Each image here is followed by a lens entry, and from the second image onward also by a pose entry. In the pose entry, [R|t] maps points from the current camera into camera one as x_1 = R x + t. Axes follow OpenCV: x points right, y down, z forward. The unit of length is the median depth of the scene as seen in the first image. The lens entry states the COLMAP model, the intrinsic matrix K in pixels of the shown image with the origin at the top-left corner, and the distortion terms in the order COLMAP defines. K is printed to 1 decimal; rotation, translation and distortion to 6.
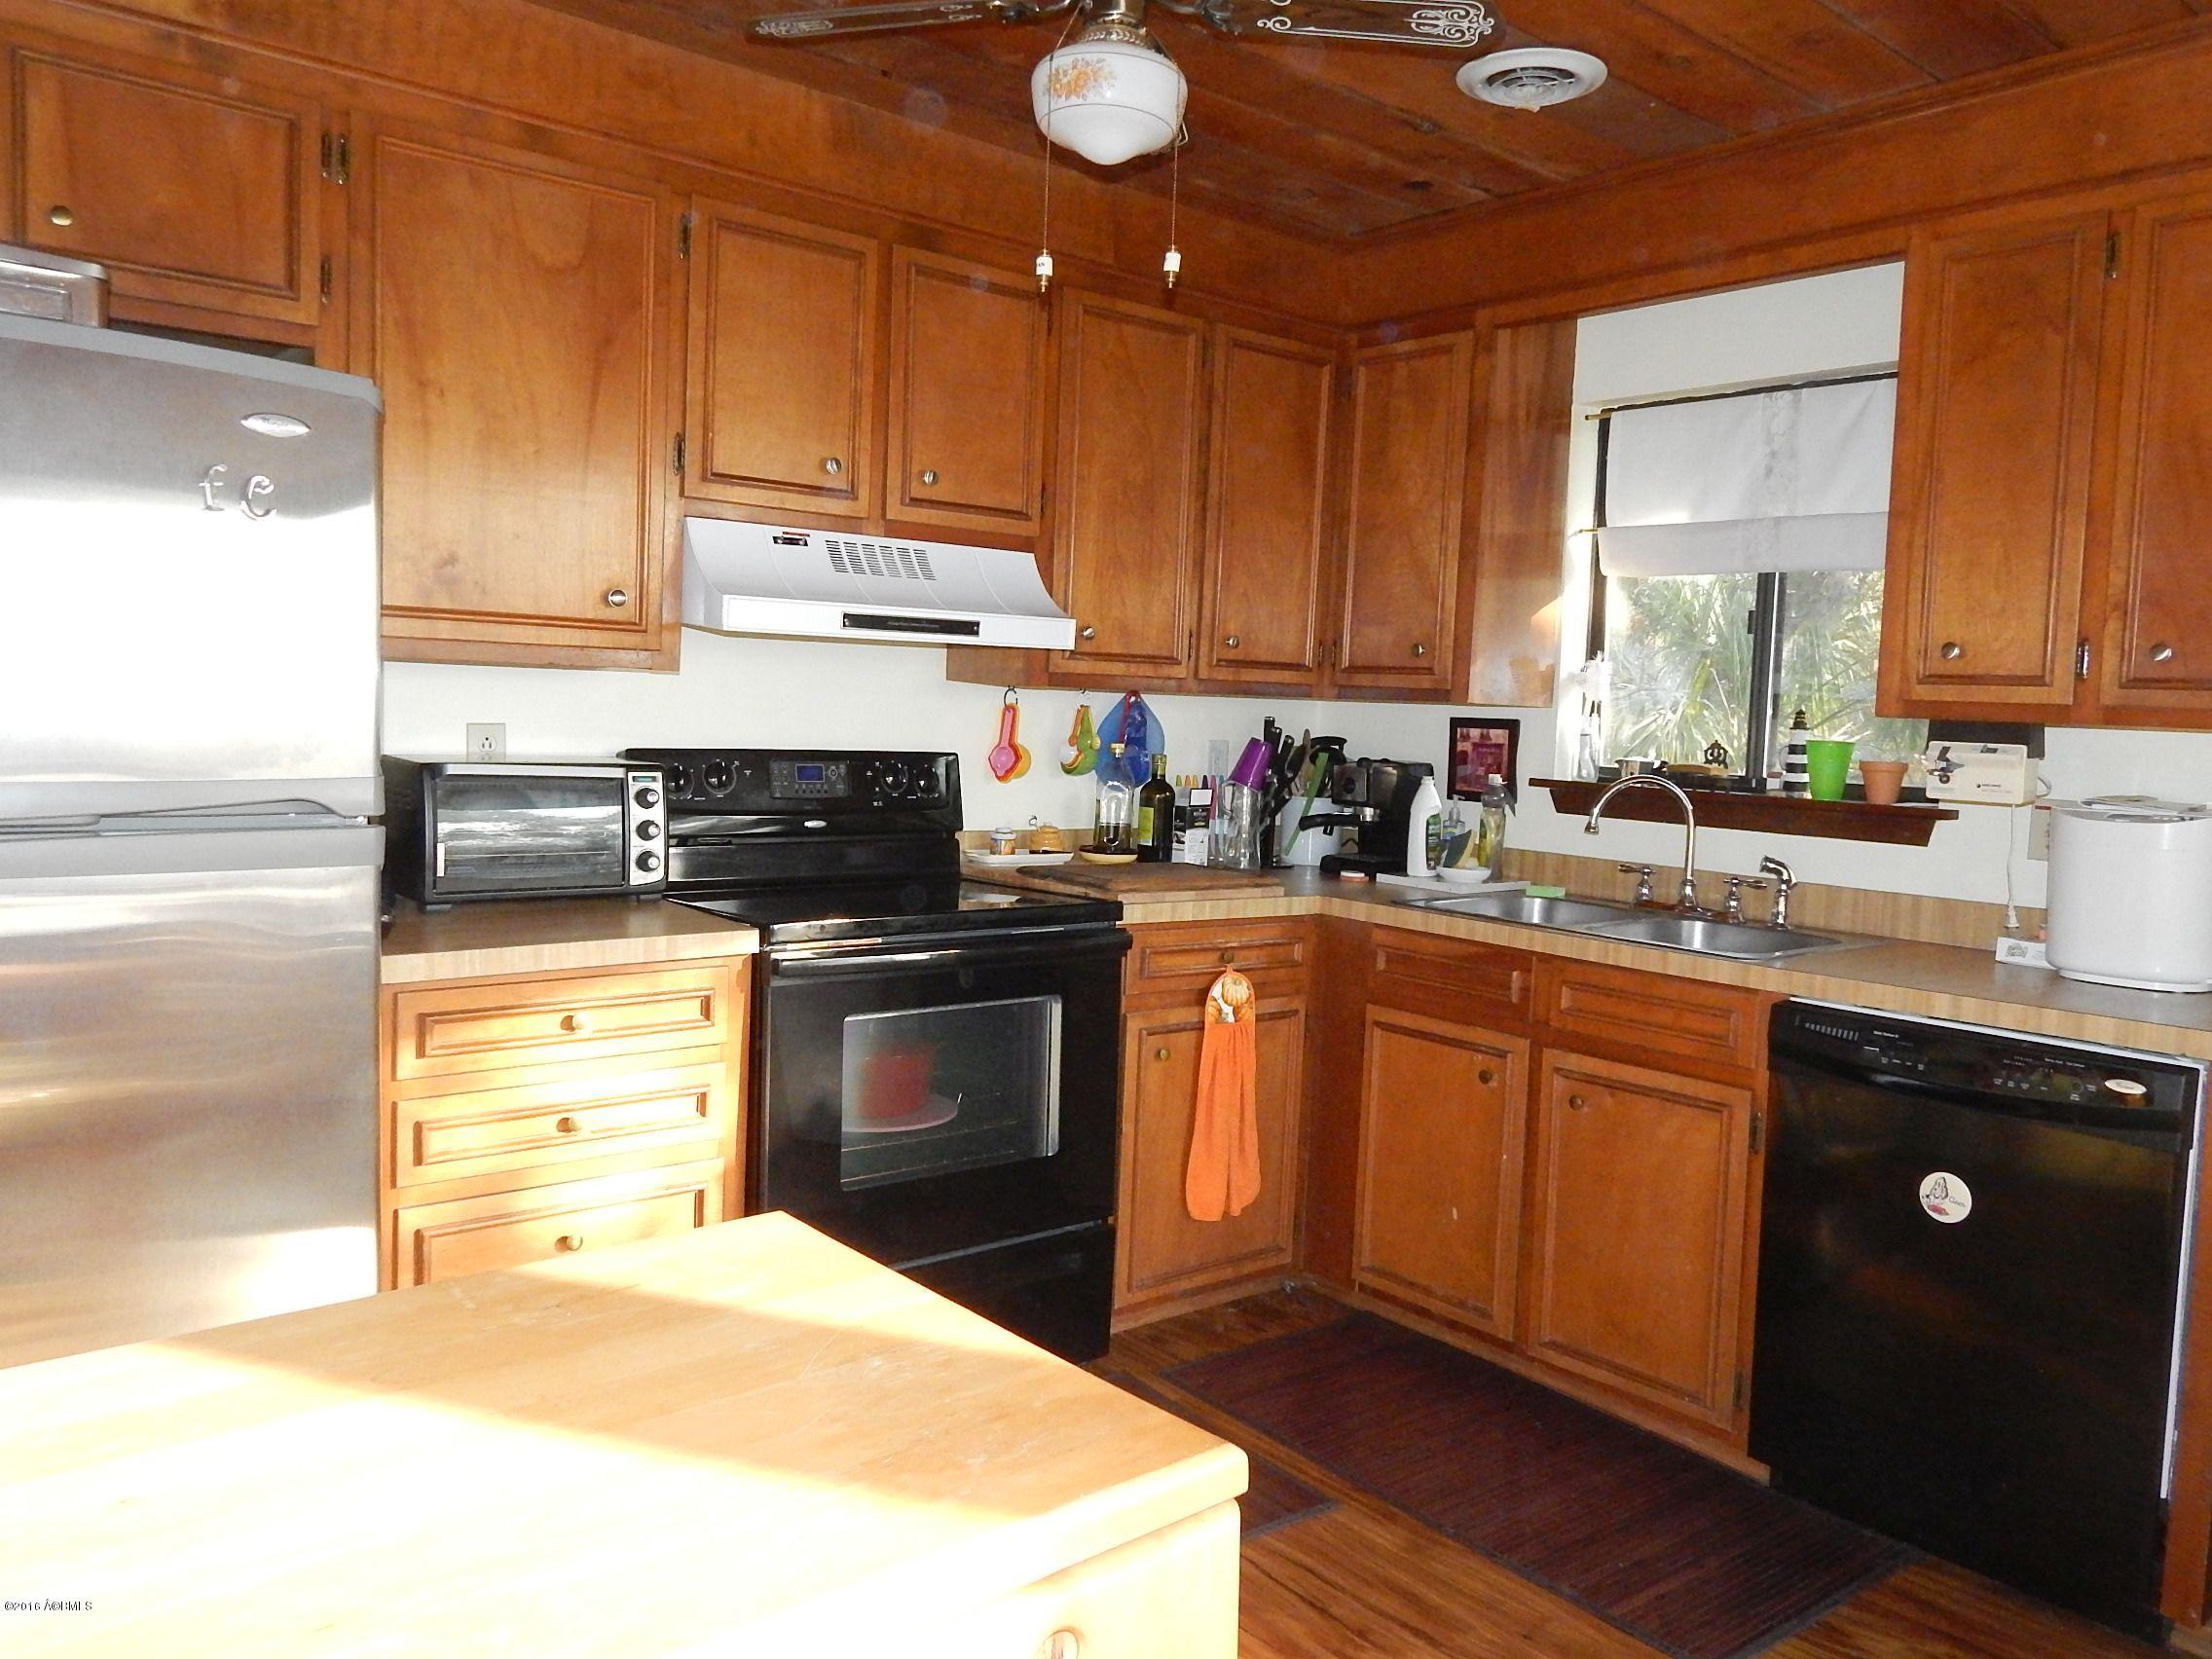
lens RADIAL K [[1633.7, 0, 1104.1], [0, 1633.7, 811.9], [0, 0, 1]] dist [-0.002456, -0.002967]
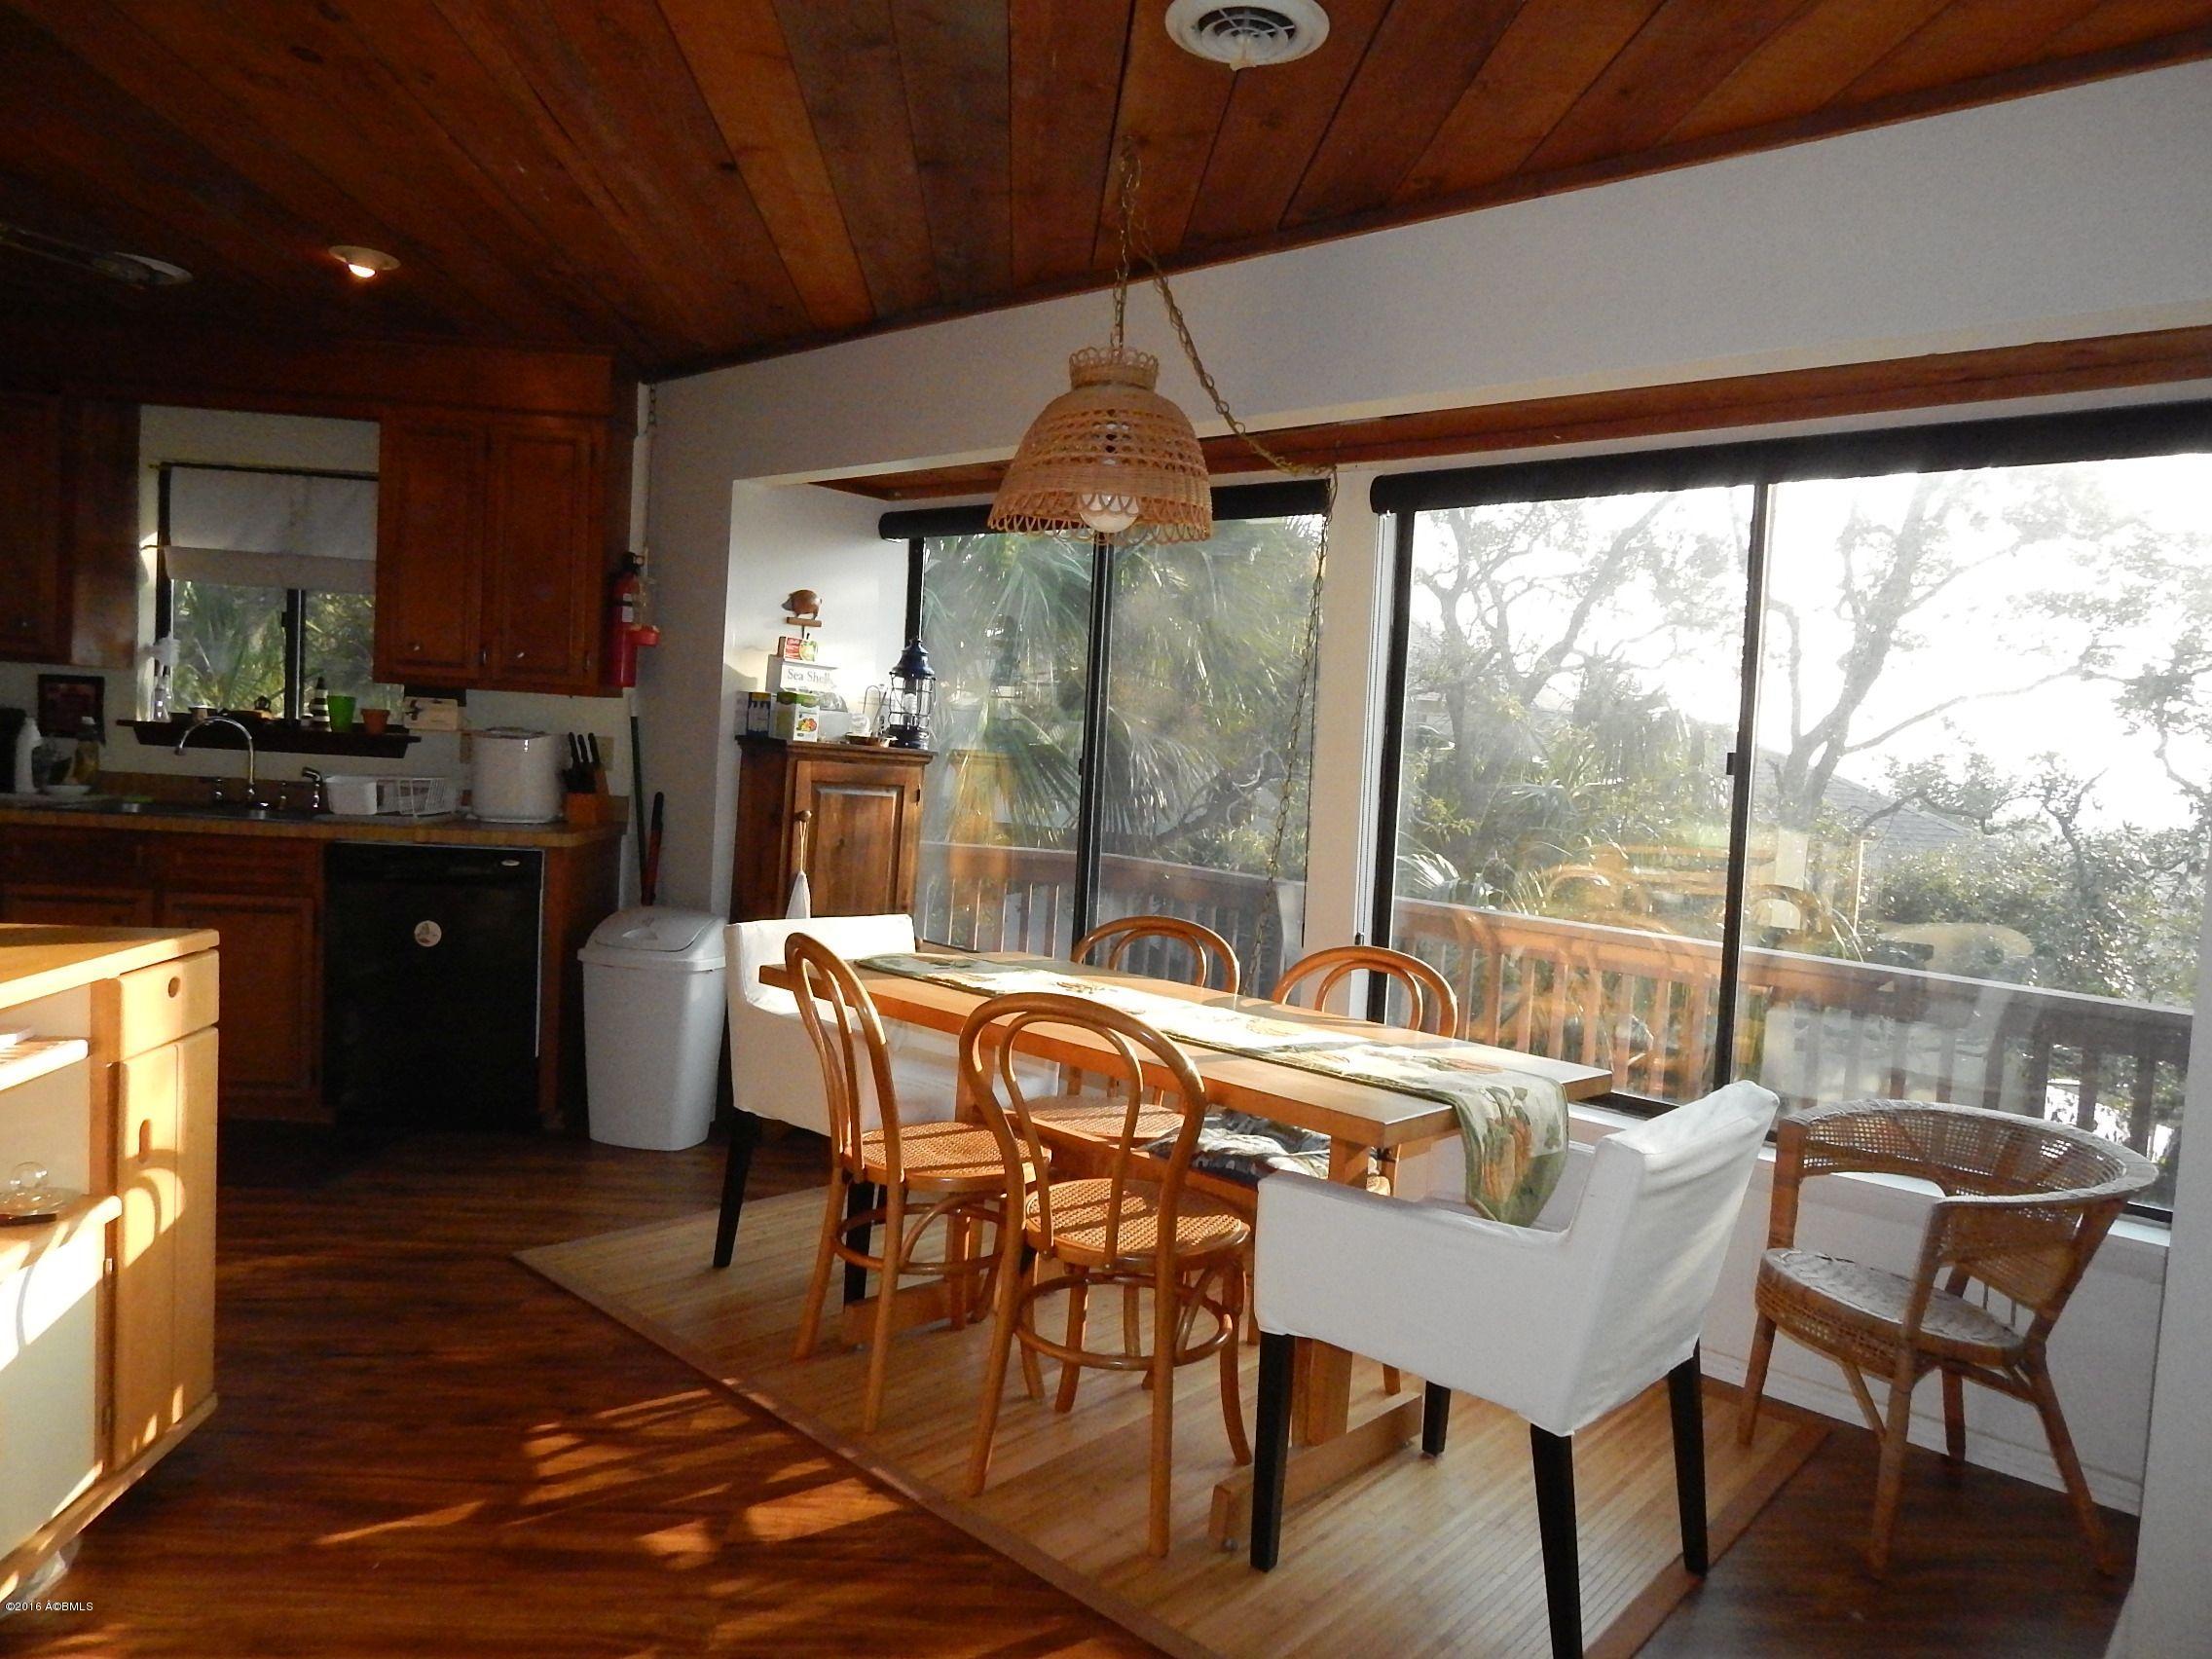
lens RADIAL K [[1465.0, 0, 1115.5], [0, 1465.0, 823.8], [0, 0, 1]] dist [0.000951, -0.002396]
pose [[0.588625, -0.053367, 0.806643, -0.280089], [0.022415, 0.998512, 0.049704, 0.027845], [-0.808095, -0.011176, 0.588946, -0.476927]]
